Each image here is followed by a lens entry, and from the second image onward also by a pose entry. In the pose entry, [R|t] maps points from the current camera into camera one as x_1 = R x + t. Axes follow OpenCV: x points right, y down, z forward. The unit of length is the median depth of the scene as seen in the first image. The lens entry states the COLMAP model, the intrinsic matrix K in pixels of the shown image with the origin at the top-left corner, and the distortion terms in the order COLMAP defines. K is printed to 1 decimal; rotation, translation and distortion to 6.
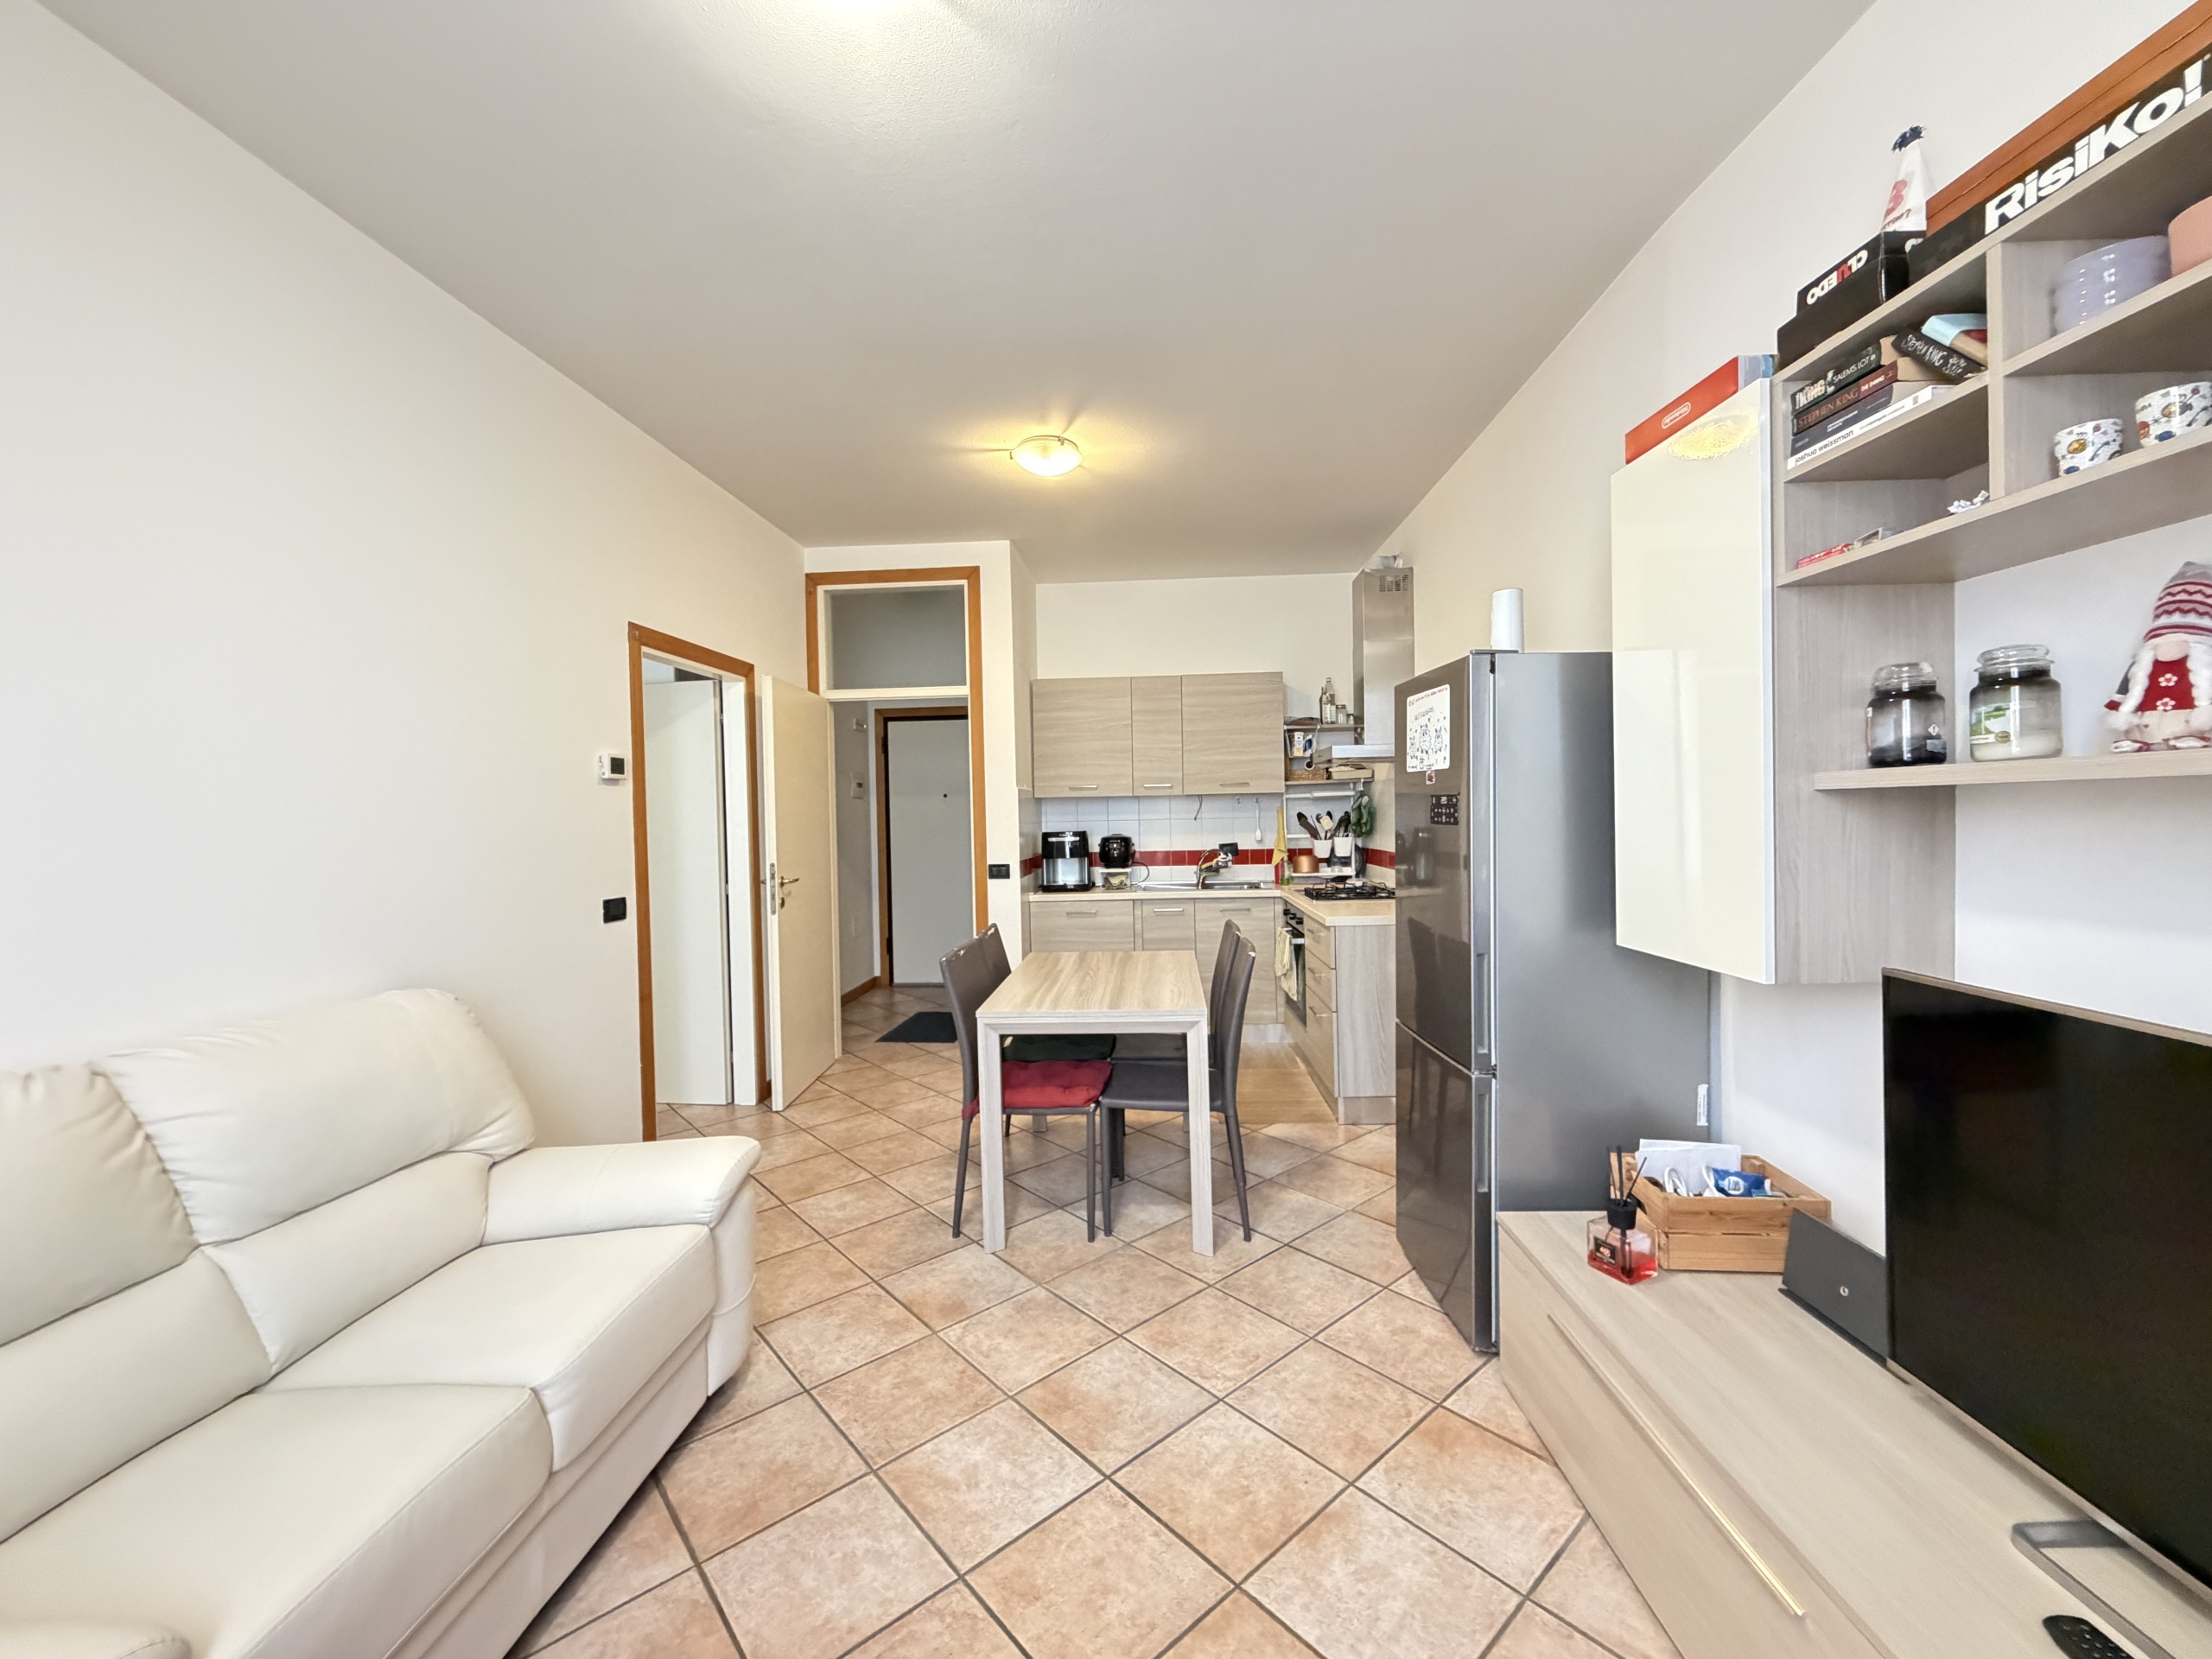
lens RADIAL K [[883.1, 0, 1101.2], [0, 883.1, 827.2], [0, 0, 1]] dist [0.002286, -0.000516]
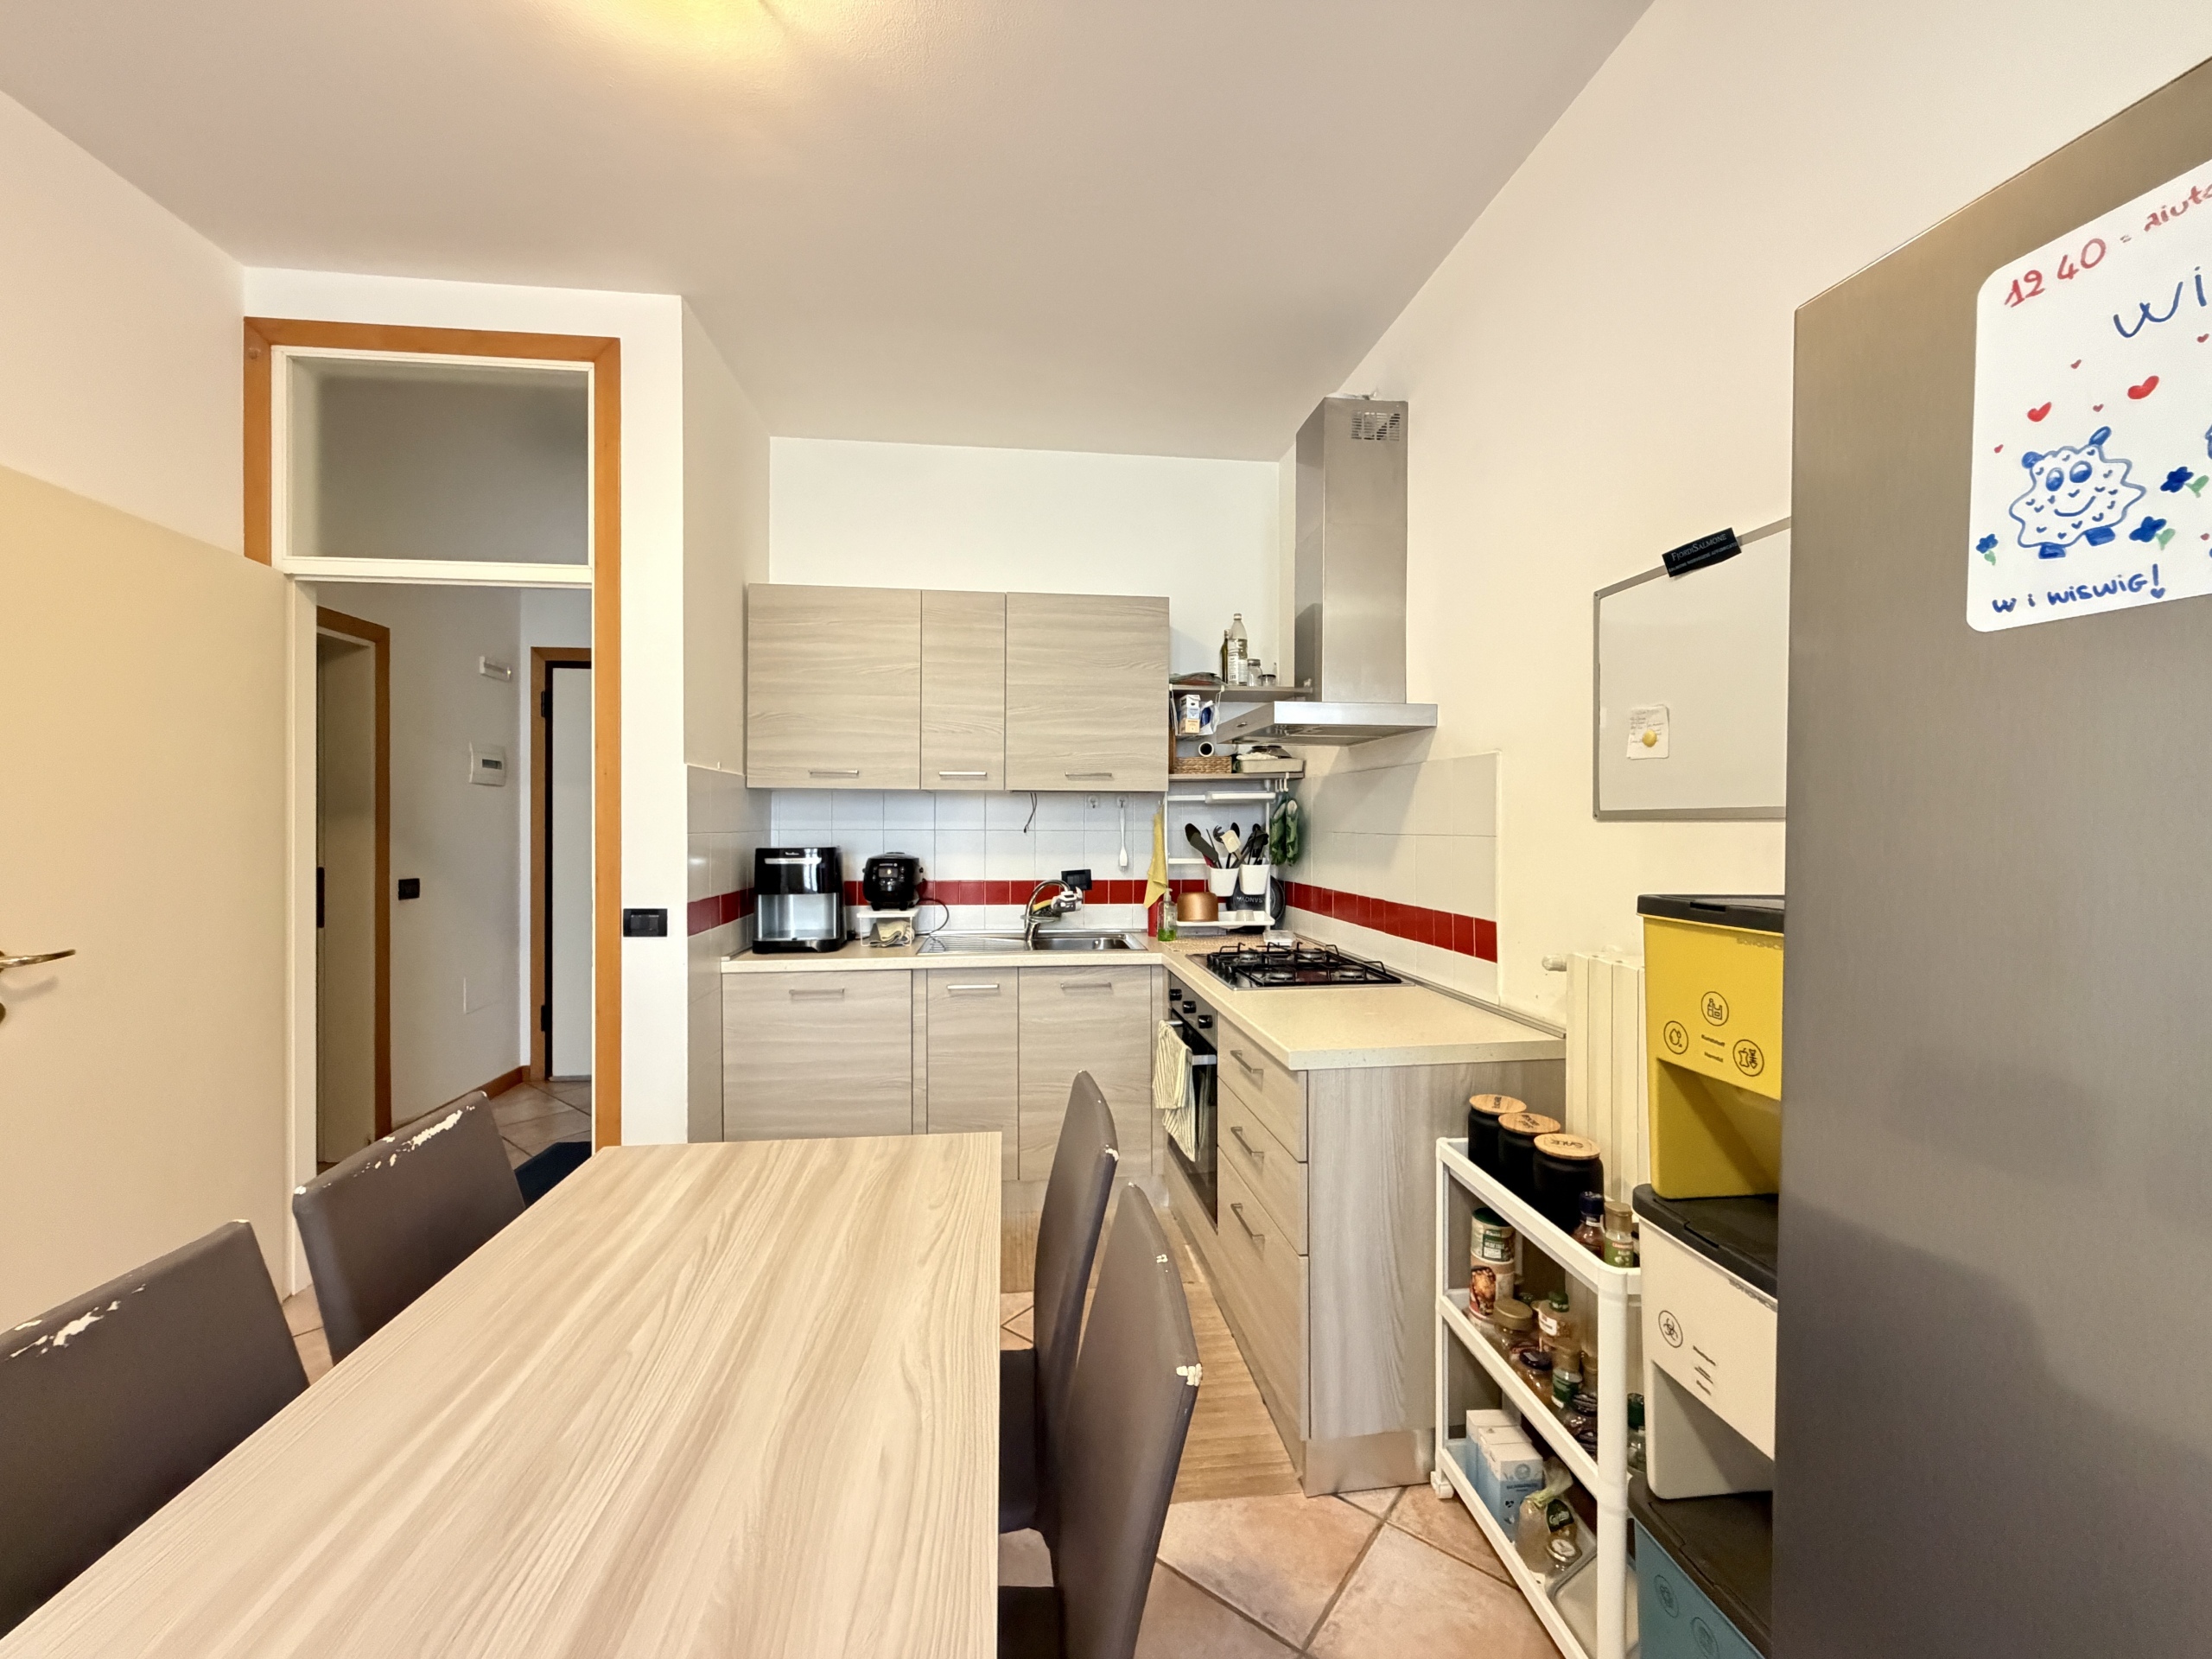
lens RADIAL K [[883.1, 0, 1101.2], [0, 883.1, 827.2], [0, 0, 1]] dist [0.002286, -0.000516]
pose [[0.983839, 0.023030, 0.177567, 0.051696], [-0.020948, 0.999688, -0.013593, -0.004731], [-0.177825, 0.009654, 0.984015, 0.398658]]
